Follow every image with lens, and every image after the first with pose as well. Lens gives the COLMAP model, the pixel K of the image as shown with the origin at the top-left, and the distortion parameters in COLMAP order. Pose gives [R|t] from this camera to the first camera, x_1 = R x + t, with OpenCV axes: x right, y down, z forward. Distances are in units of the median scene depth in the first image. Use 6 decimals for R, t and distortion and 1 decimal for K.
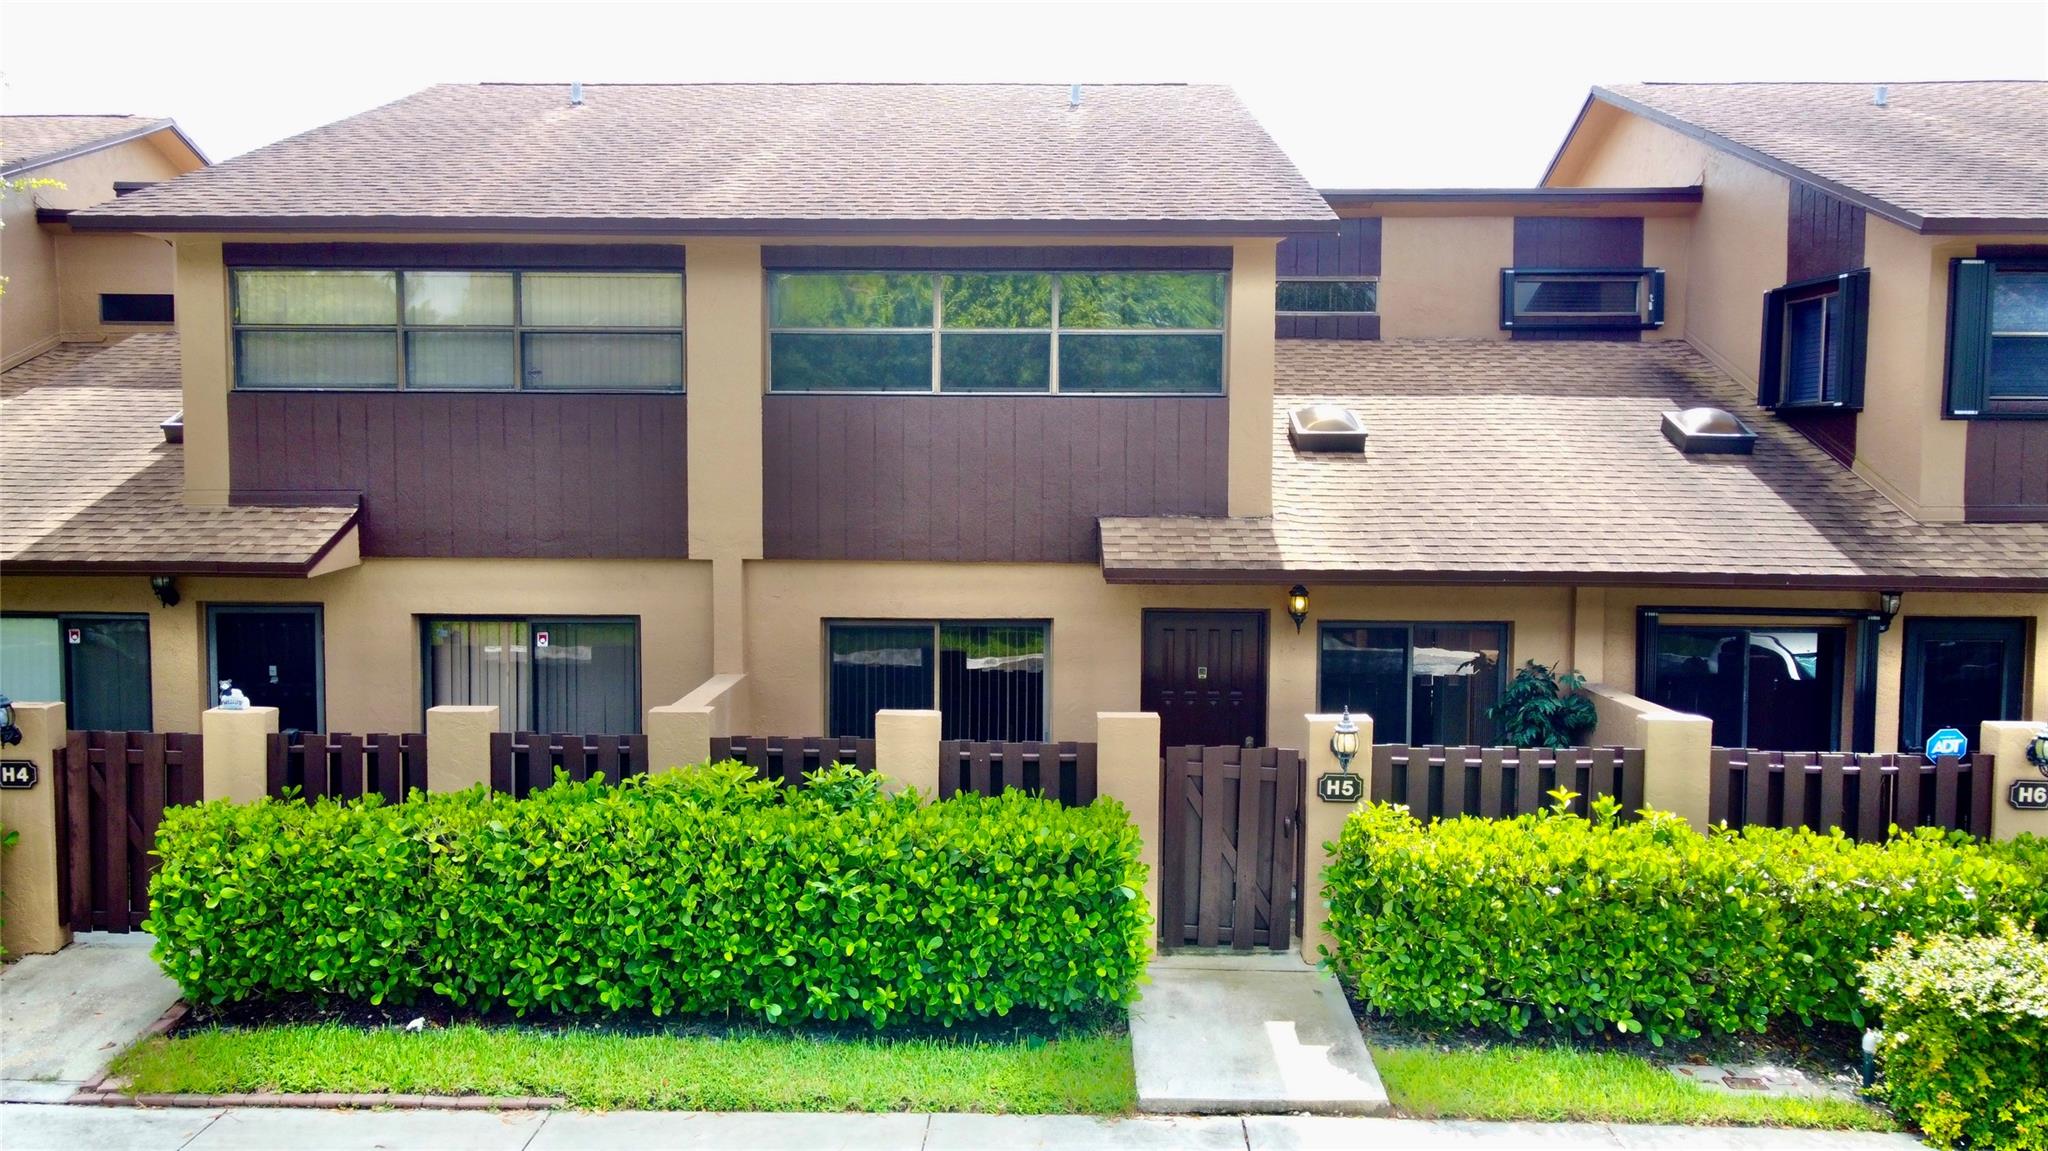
lens RADIAL K [[1559.4, 0, 1012.9], [0, 1559.4, 575.8], [0, 0, 1]] dist [0.013998, 0.003297]
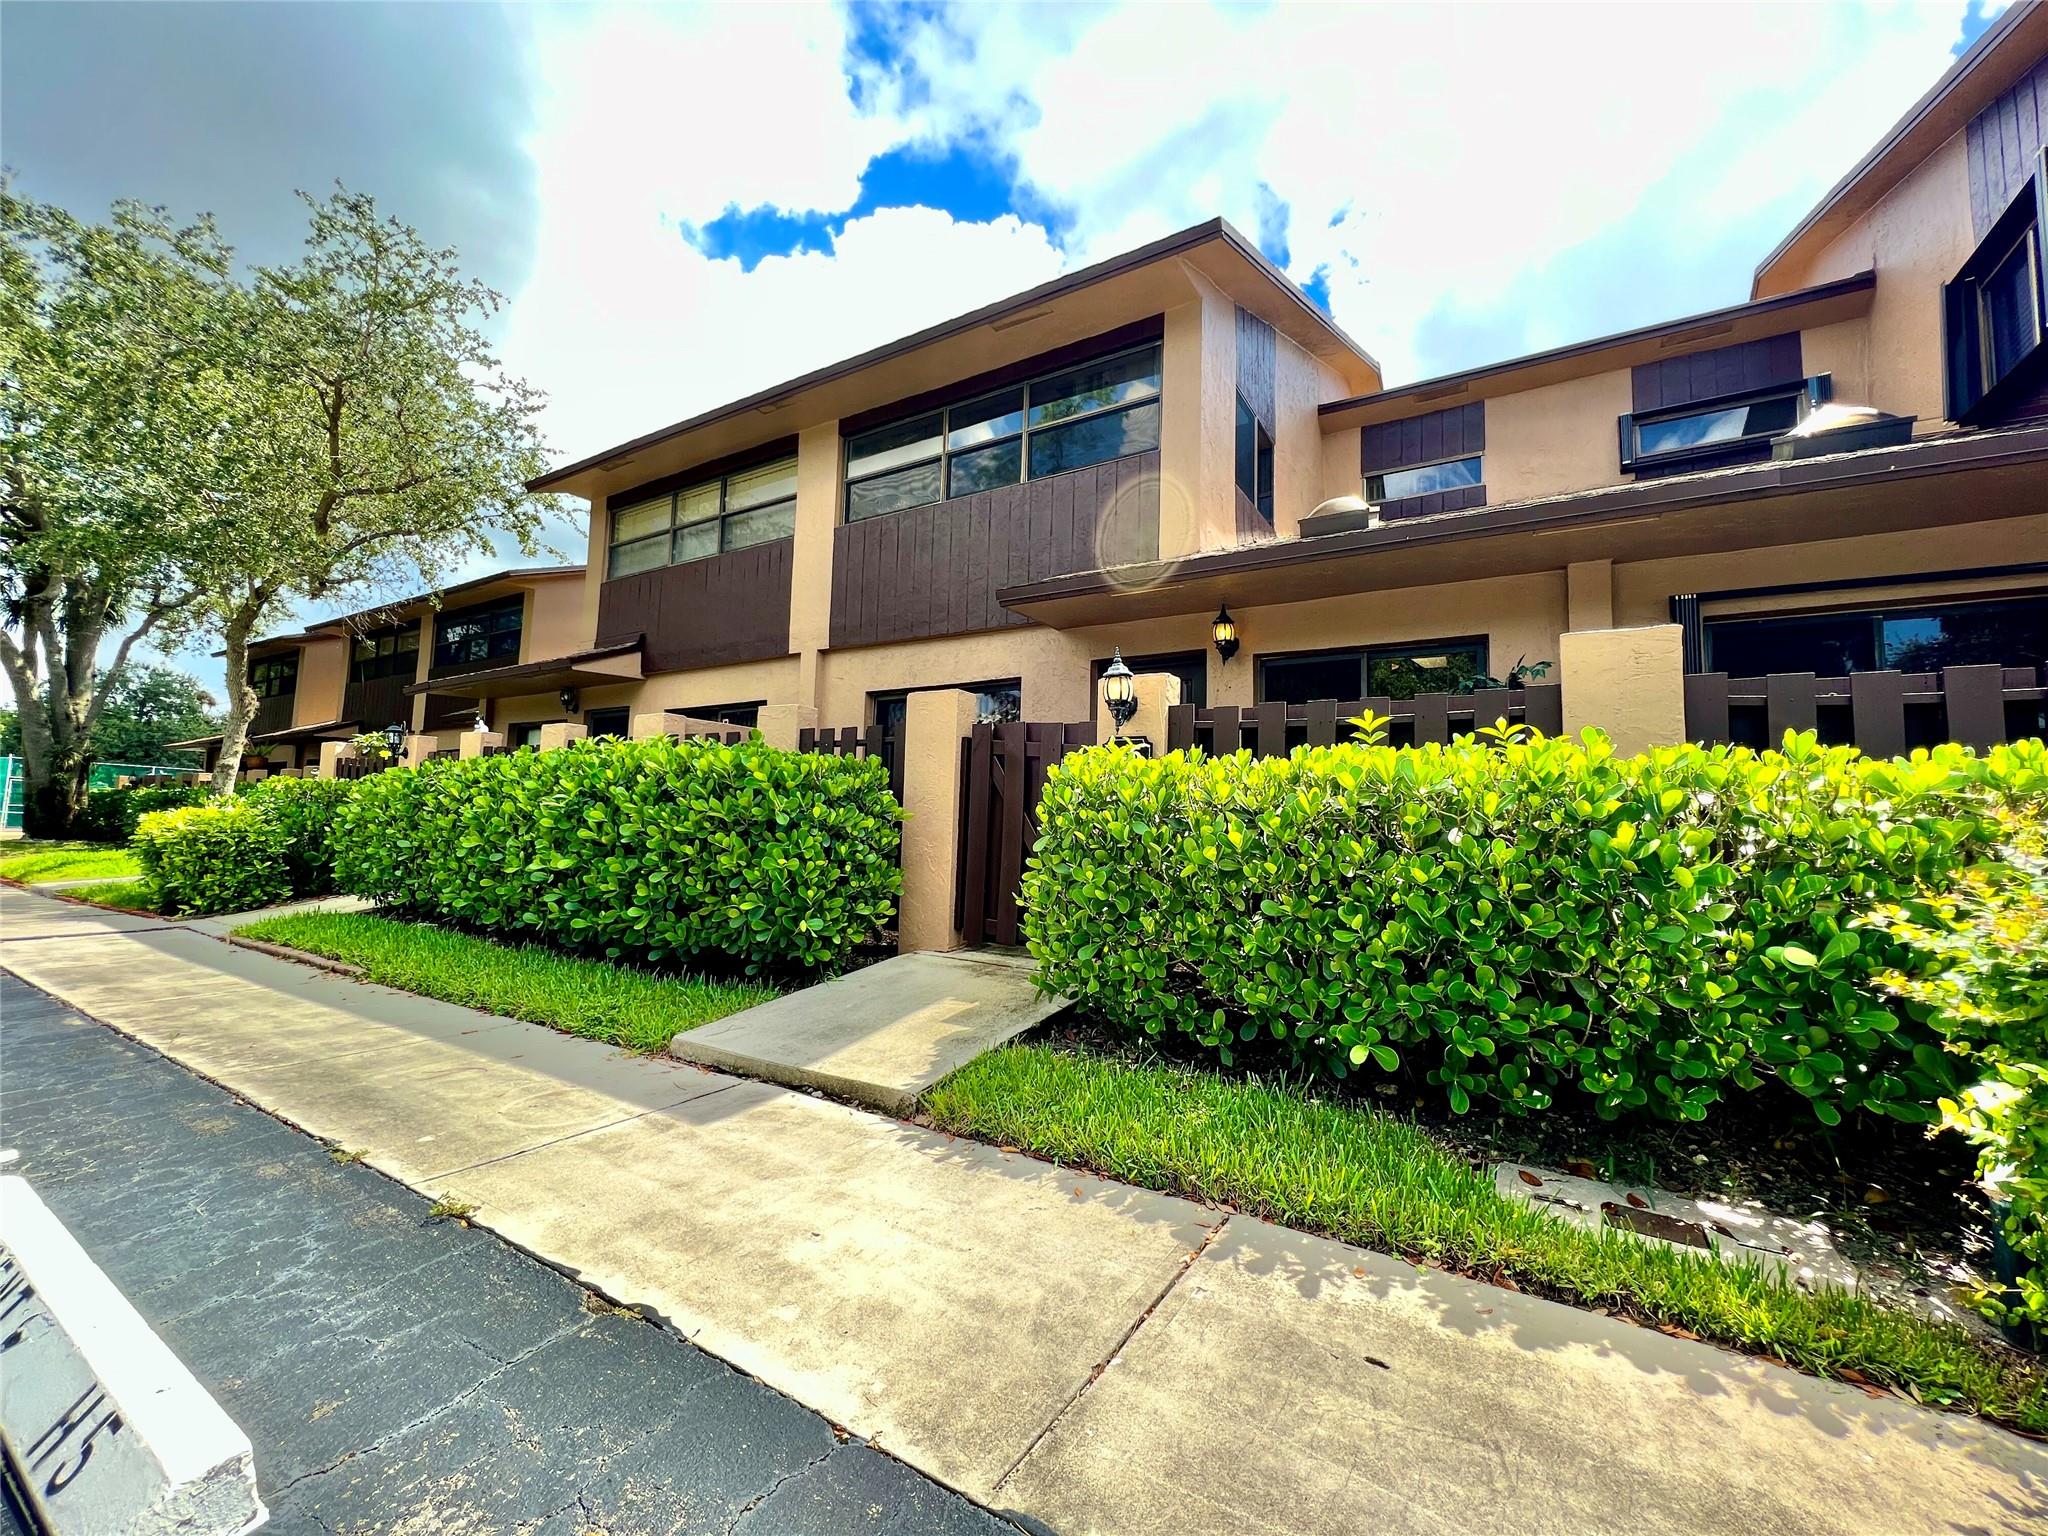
lens RADIAL K [[823.7, 0, 1023.0], [0, 823.7, 770.8], [0, 0, 1]] dist [0.000157, -0.000418]
pose [[0.863579, -0.019427, -0.503839, 0.419974], [-0.060851, 0.987938, -0.142391, 0.230174], [0.500528, 0.153625, 0.851981, 0.657288]]
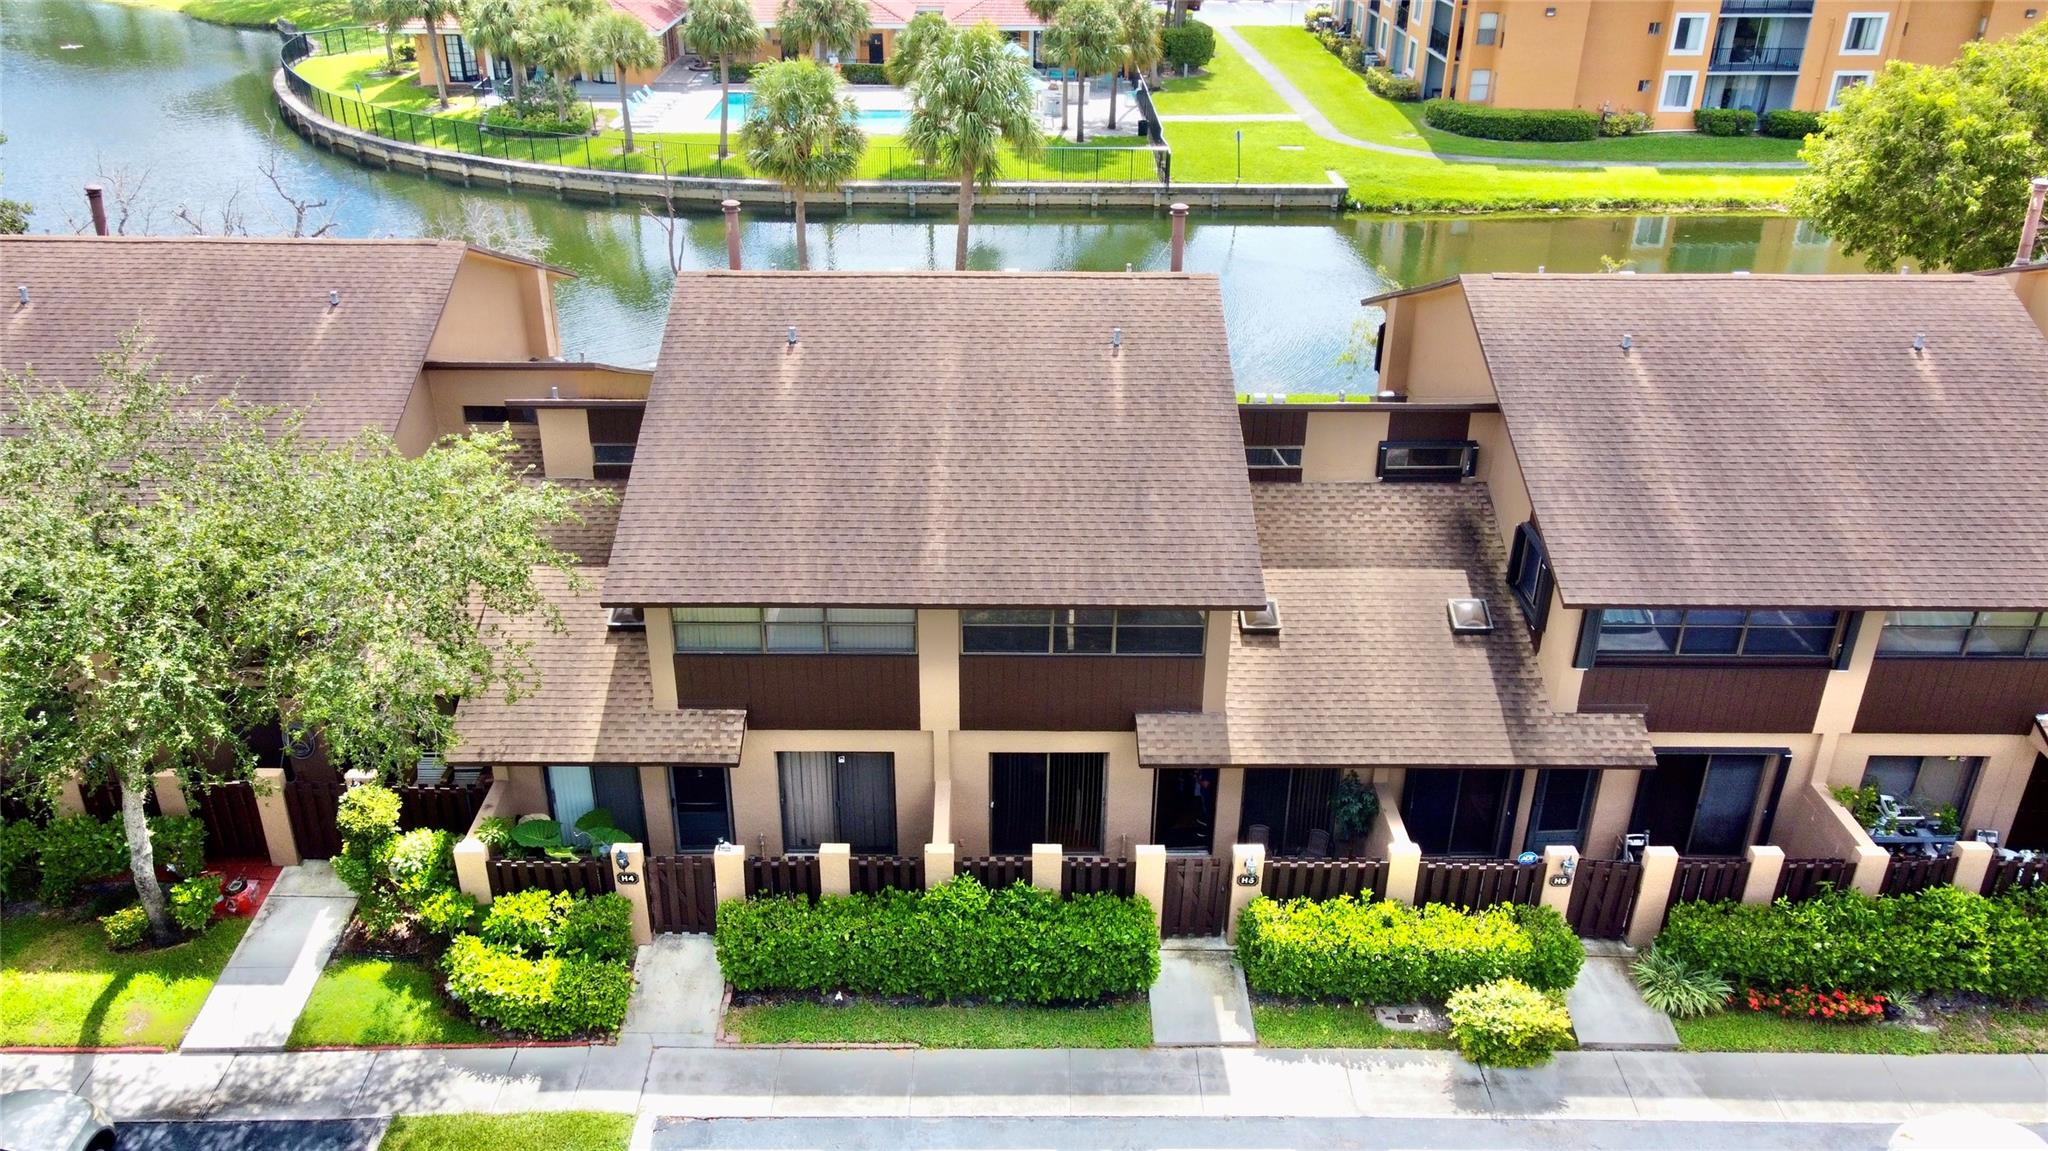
lens RADIAL K [[1559.4, 0, 1015.6], [0, 1559.4, 572.4], [0, 0, 1]] dist [0.013998, 0.003297]
pose [[0.999641, -0.011817, 0.024056, -0.174227], [0.001308, 0.918006, 0.396563, -1.219519], [-0.026770, -0.396390, 0.917692, -0.883157]]
